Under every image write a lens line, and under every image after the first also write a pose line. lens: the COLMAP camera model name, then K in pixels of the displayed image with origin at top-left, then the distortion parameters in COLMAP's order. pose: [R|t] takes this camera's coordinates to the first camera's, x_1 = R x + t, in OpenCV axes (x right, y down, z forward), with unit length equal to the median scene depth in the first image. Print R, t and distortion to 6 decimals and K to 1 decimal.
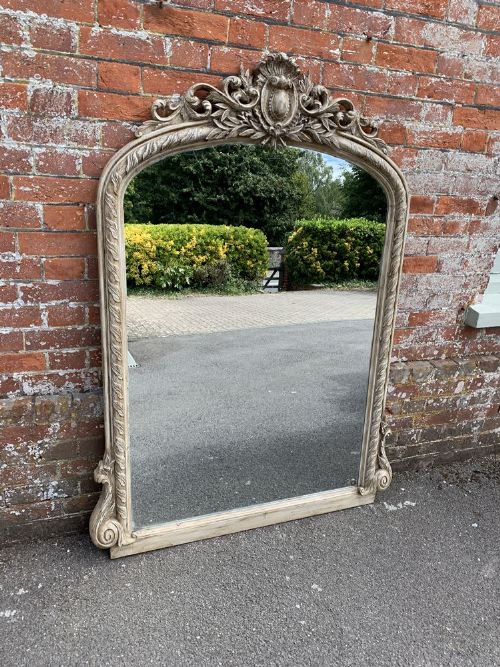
lens RADIAL K [[505.0, 0, 244.7], [0, 505.0, 318.0], [0, 0, 1]] dist [0.000085, -0.006056]
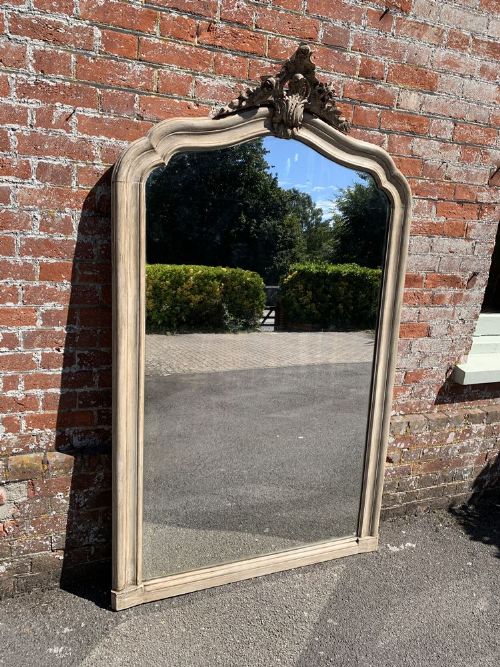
lens RADIAL K [[501.9, 0, 250.2], [0, 501.9, 321.1], [0, 0, 1]] dist [-0.001598, -0.003343]
pose [[0.999459, -0.001073, 0.032861, -0.071526], [0.004167, 0.995541, -0.094235, -0.022335], [-0.032613, 0.094321, 0.995008, -0.151671]]
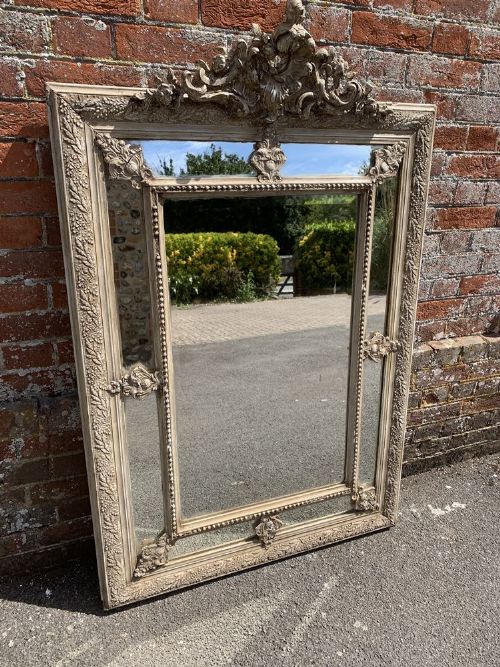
lens RADIAL K [[504.6, 0, 254.8], [0, 504.6, 317.8], [0, 0, 1]] dist [-0.002951, -0.001113]
pose [[0.999160, -0.032374, 0.025123, -0.029138], [0.030703, 0.997461, 0.064250, -0.010523], [-0.027139, -0.063424, 0.997618, 0.228285]]
